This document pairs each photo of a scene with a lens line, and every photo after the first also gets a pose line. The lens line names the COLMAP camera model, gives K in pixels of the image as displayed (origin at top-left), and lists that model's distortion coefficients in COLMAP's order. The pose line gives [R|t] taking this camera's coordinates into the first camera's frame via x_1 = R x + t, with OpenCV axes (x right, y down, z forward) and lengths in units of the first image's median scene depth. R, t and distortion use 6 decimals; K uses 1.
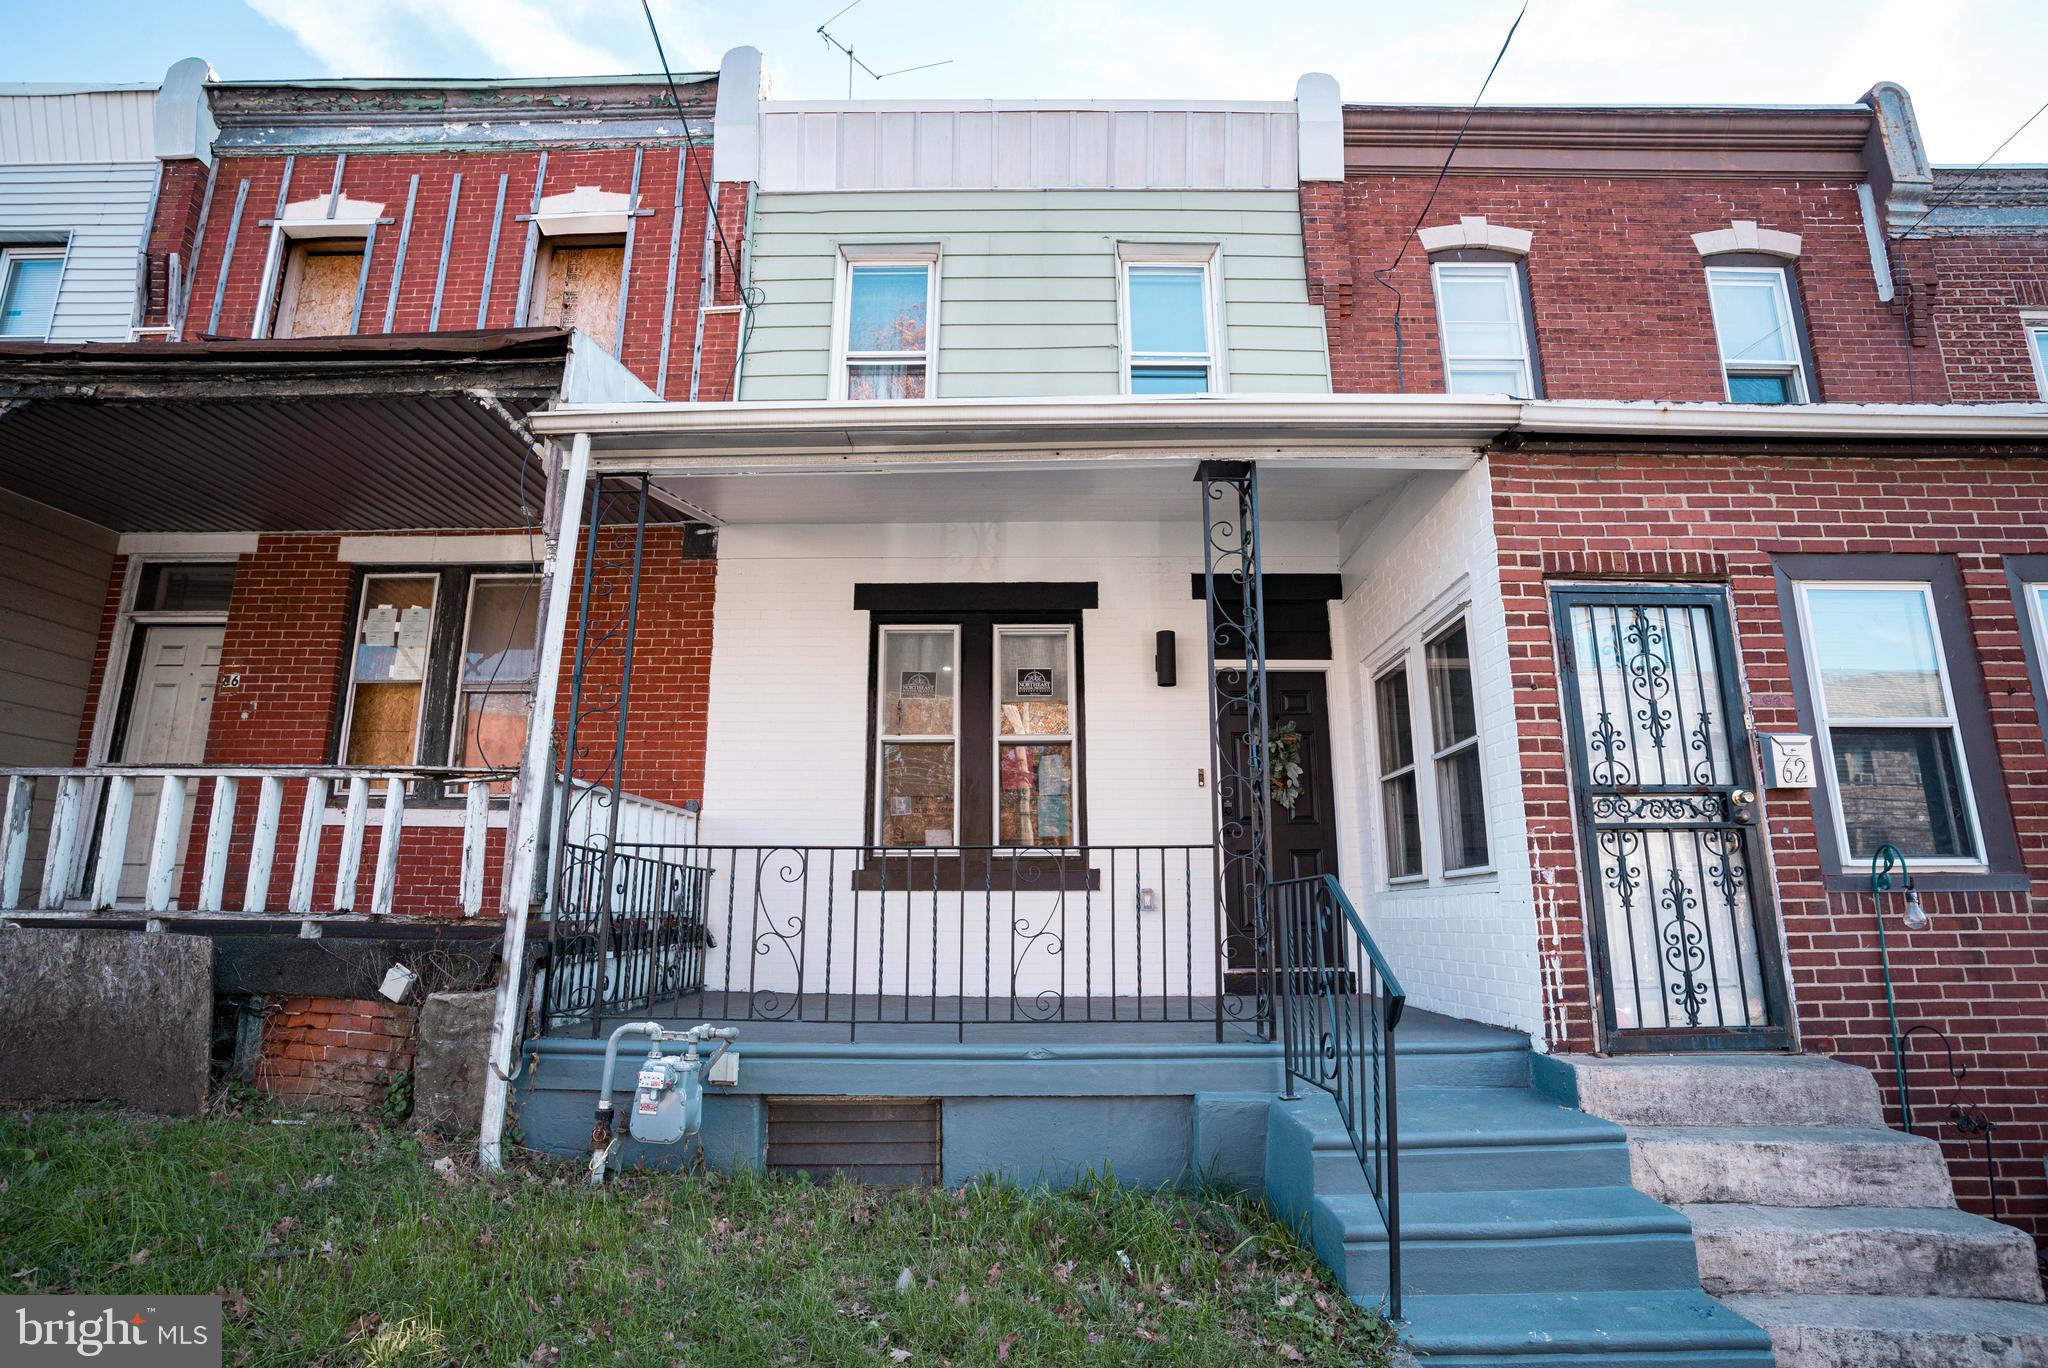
lens RADIAL K [[1031.7, 0, 1022.4], [0, 1031.7, 683.8], [0, 0, 1]] dist [-0.033237, 0.005787]
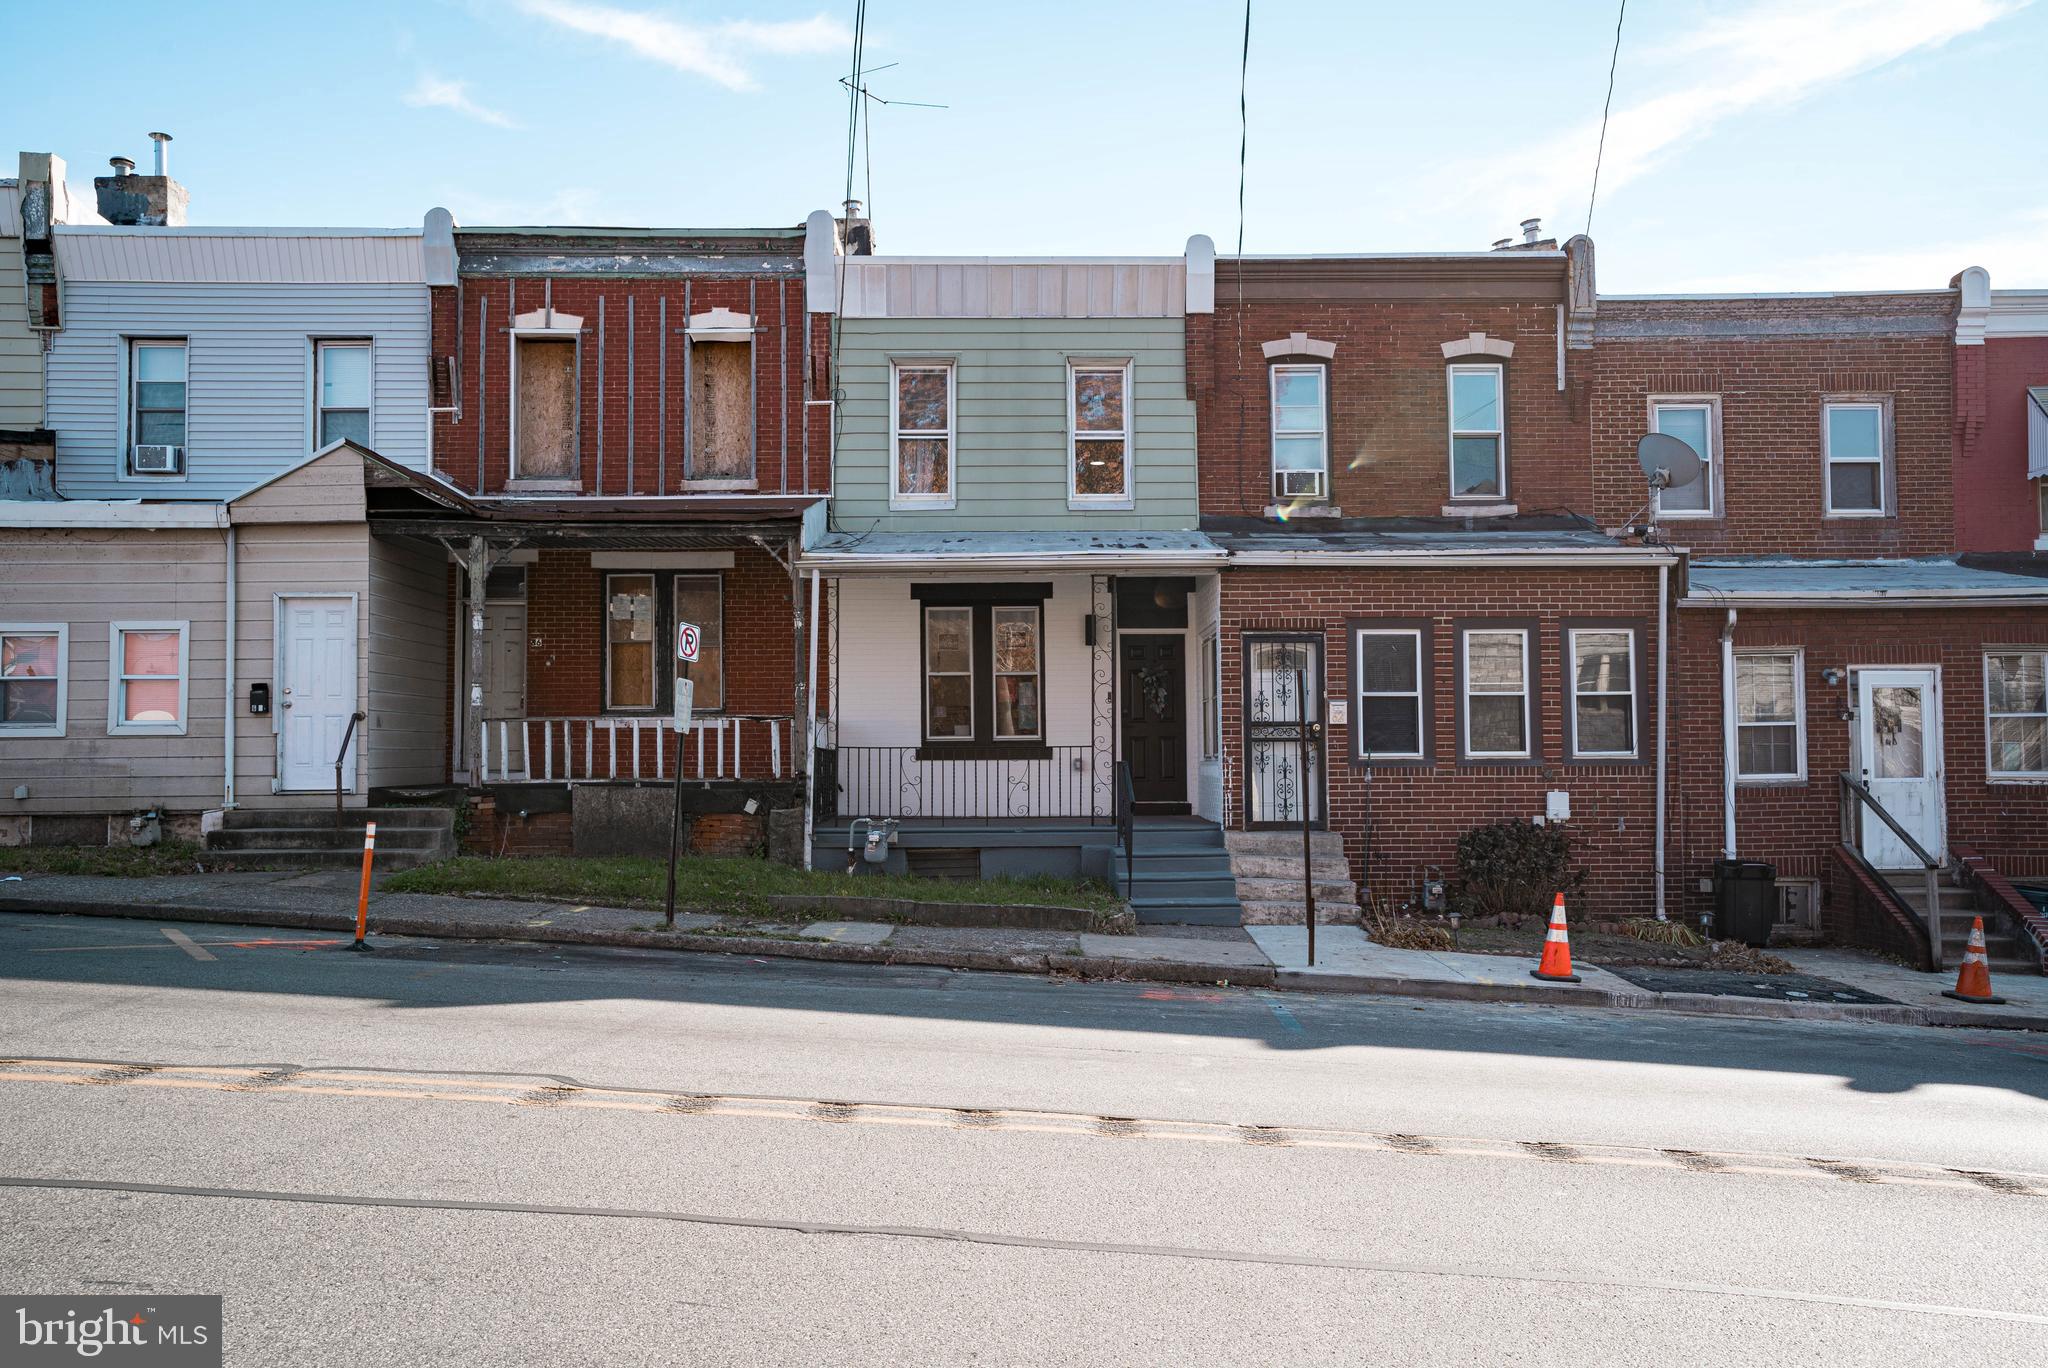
lens RADIAL K [[1602.1, 0, 1024.7], [0, 1602.1, 695.8], [0, 0, 1]] dist [0.062978, 0.019909]
pose [[0.999820, -0.004332, 0.018450, -0.022951], [0.000875, 0.983031, 0.183437, -0.391275], [-0.018931, -0.183387, 0.982858, -1.602164]]
